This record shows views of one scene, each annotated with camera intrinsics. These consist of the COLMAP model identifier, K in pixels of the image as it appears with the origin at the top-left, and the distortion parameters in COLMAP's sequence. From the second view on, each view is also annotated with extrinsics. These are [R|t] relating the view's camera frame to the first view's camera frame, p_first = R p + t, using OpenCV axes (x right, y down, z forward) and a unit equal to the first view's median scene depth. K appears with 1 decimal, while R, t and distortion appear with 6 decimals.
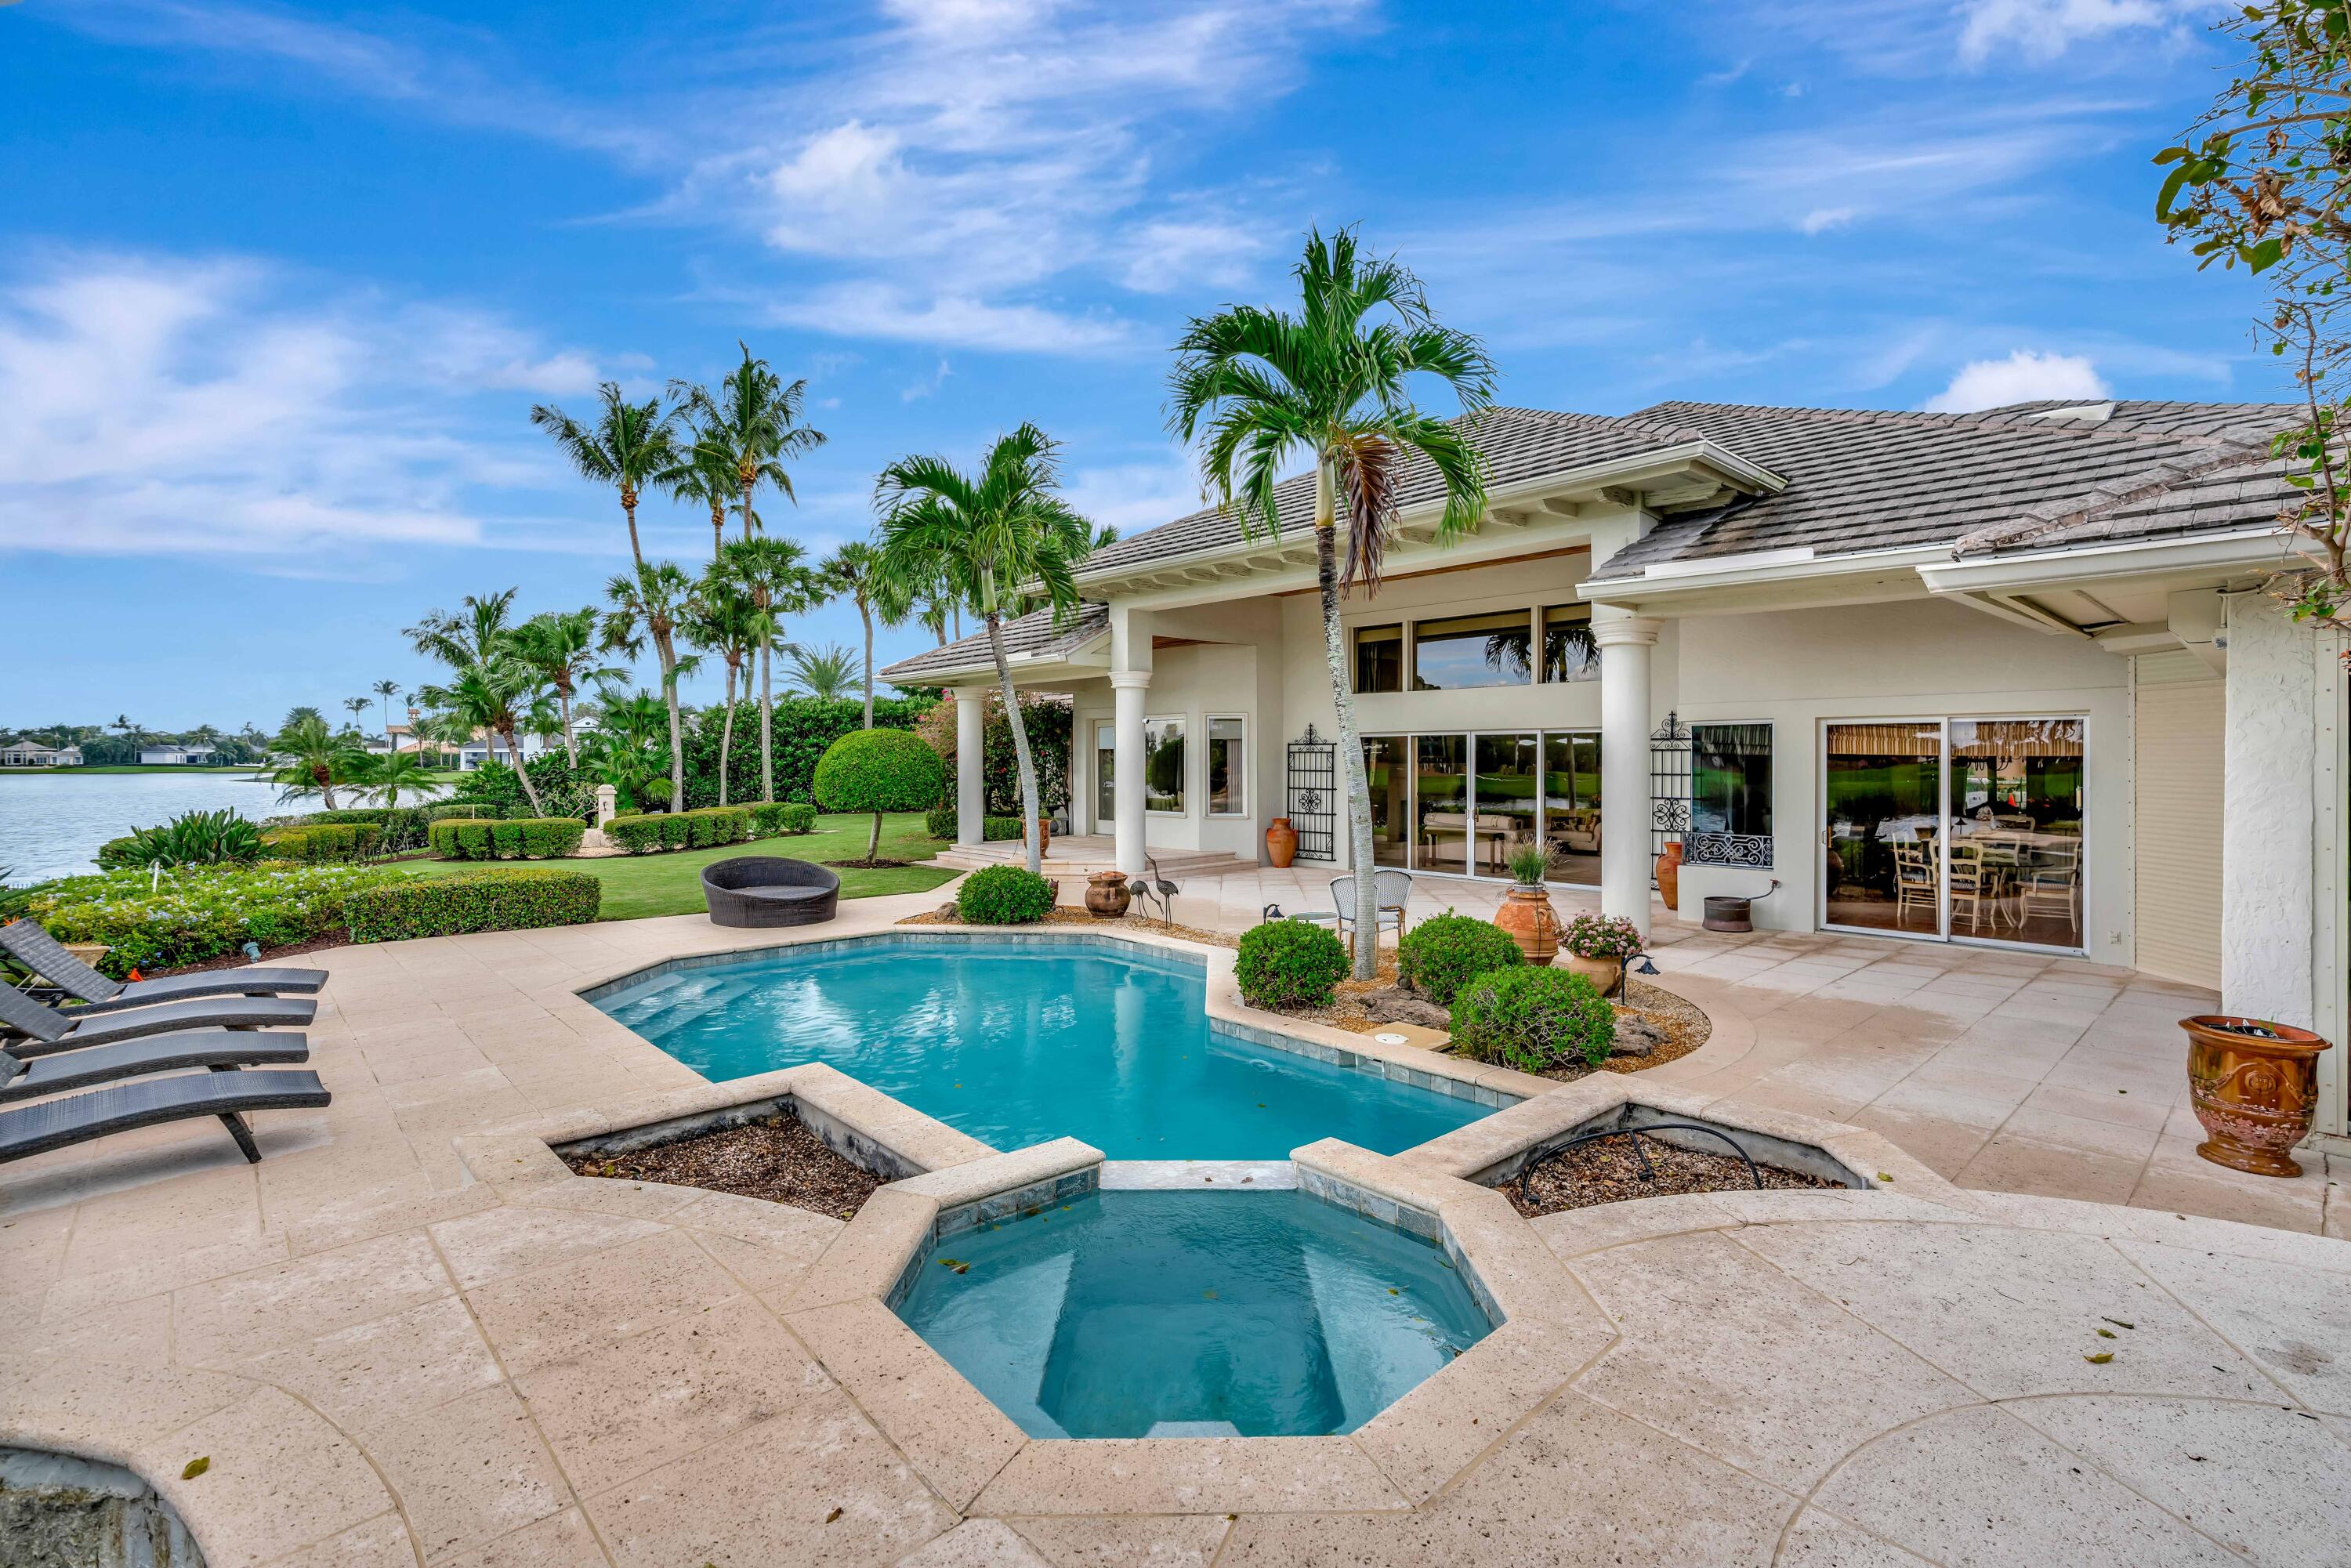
lens RADIAL K [[1069.7, 0, 1153.5], [0, 1069.7, 760.5], [0, 0, 1]] dist [-0.013800, 0.006128]
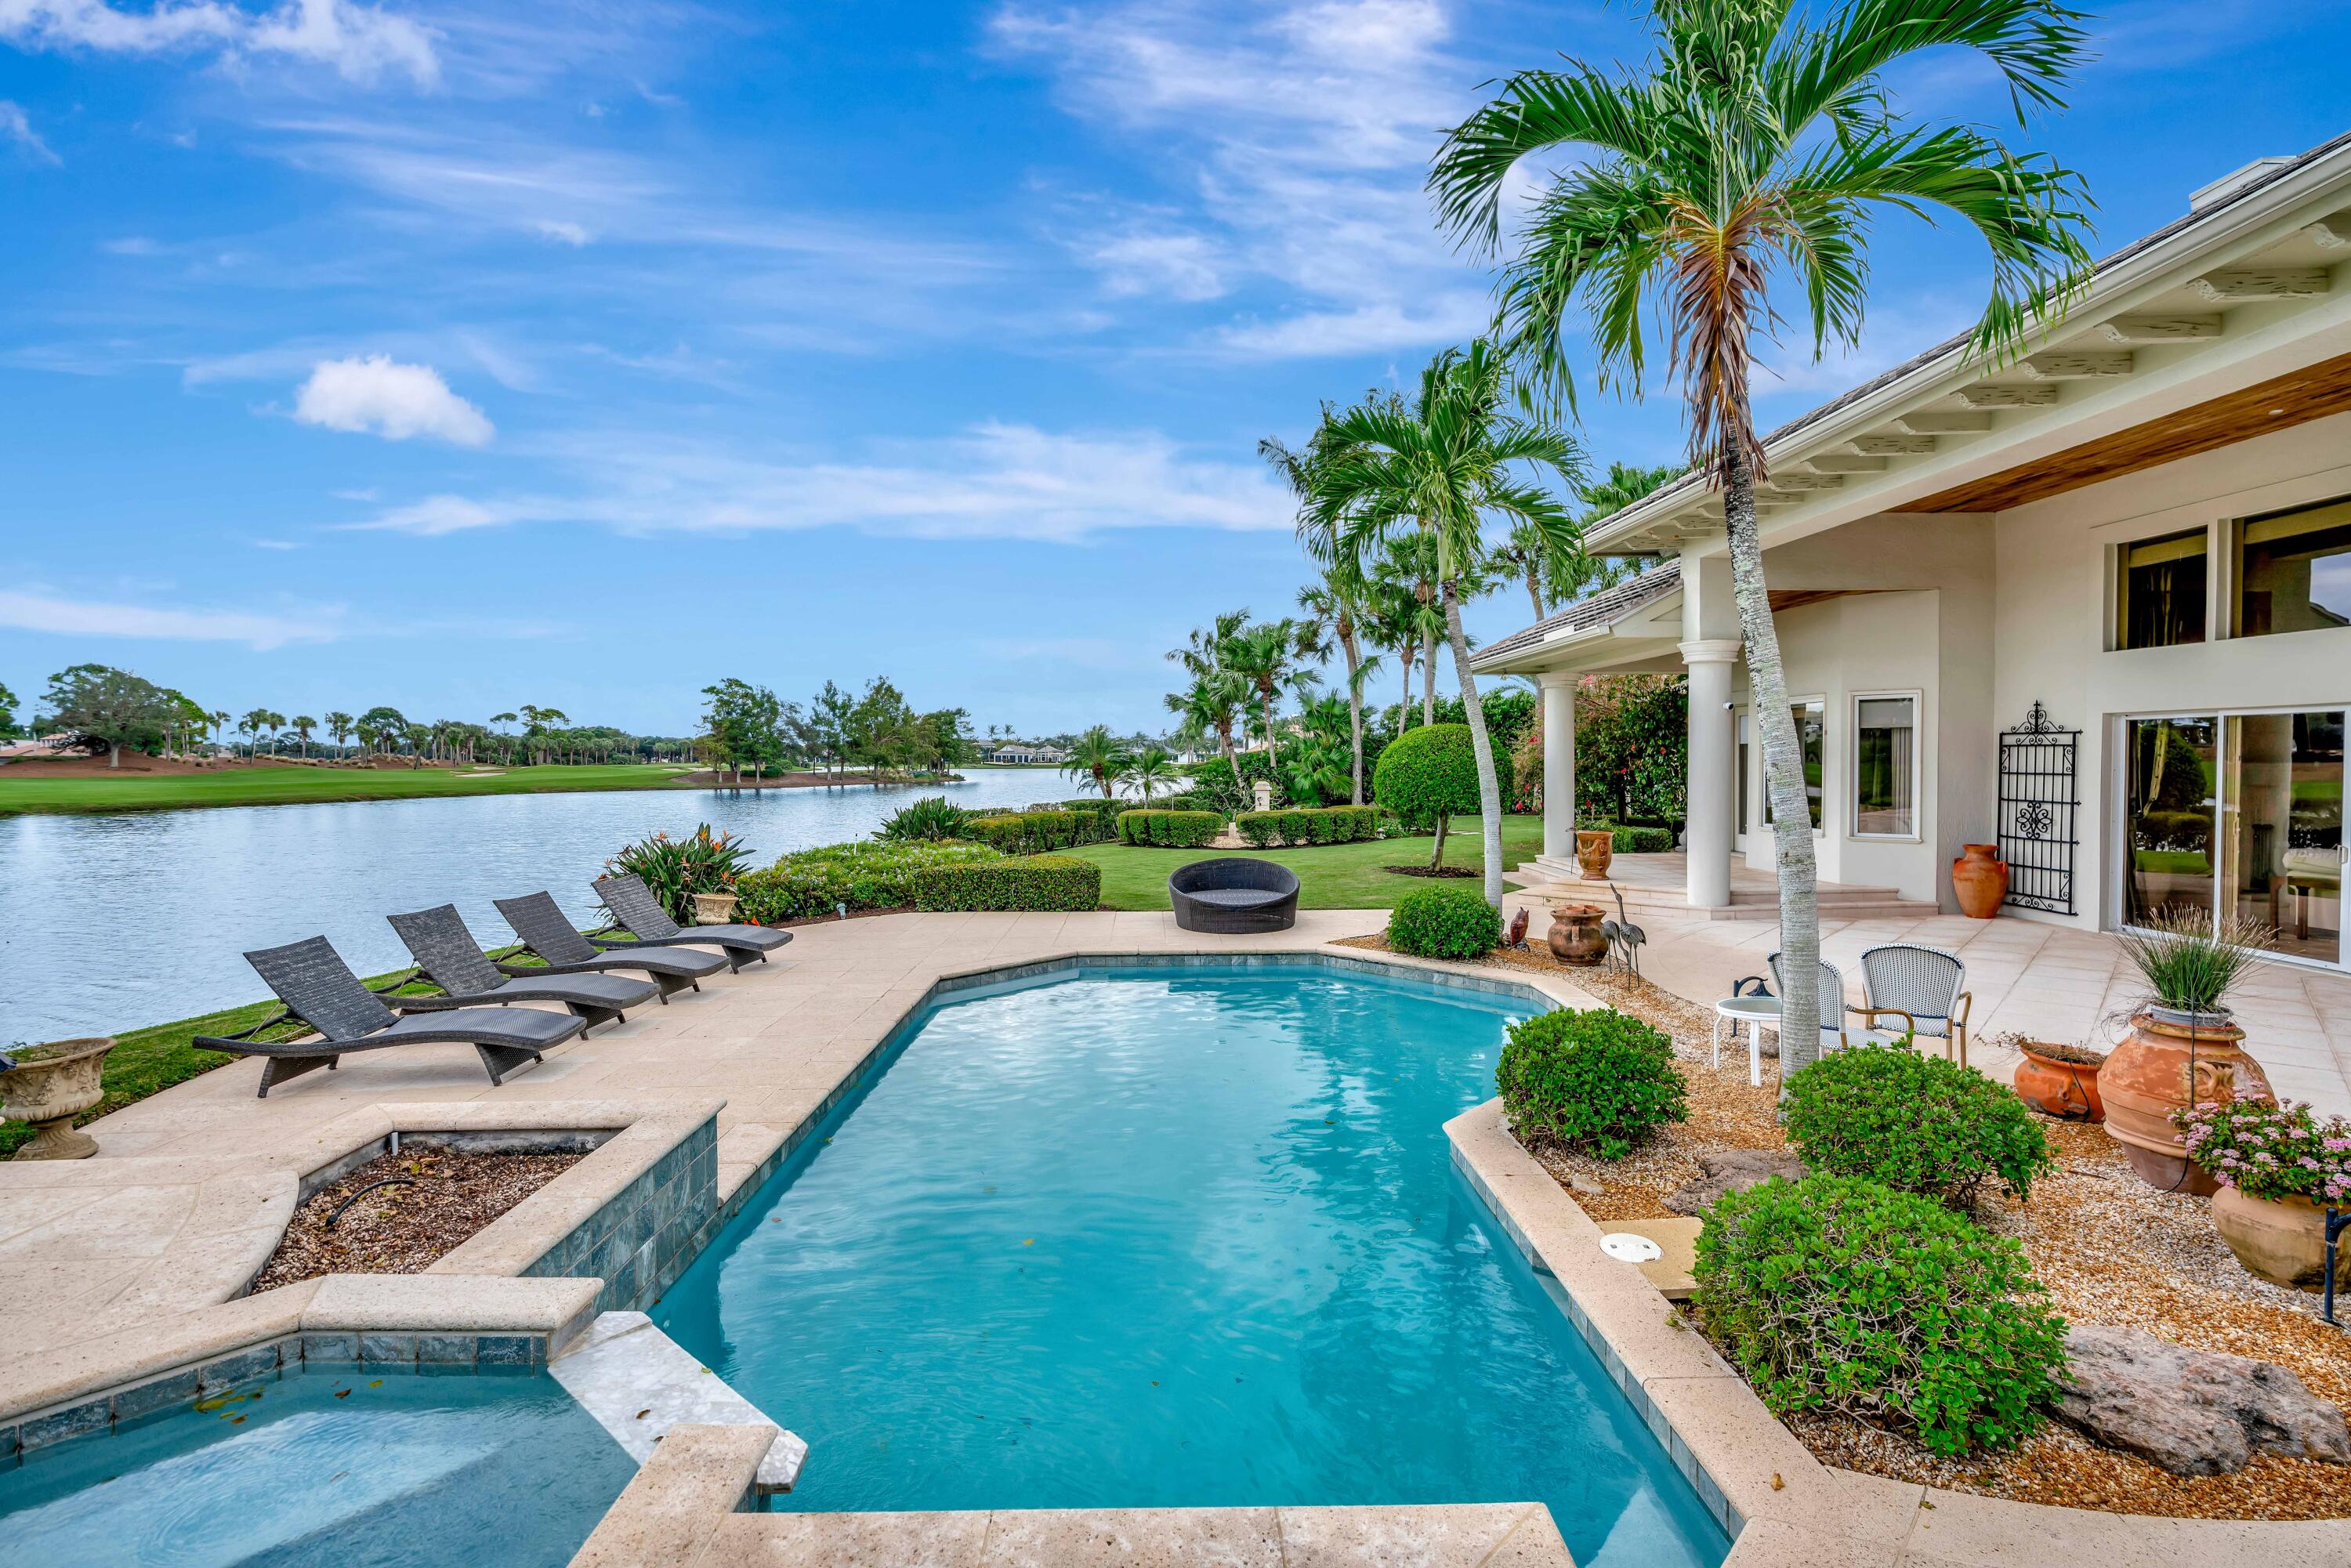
lens RADIAL K [[1069.7, 0, 1175.5], [0, 1069.7, 773.9], [0, 0, 1]] dist [-0.013800, 0.006128]
pose [[0.762392, 0.007793, -0.647068, 0.164541], [0.002316, 0.999888, 0.014770, -0.001037], [0.647111, -0.012759, 0.762289, 0.166728]]
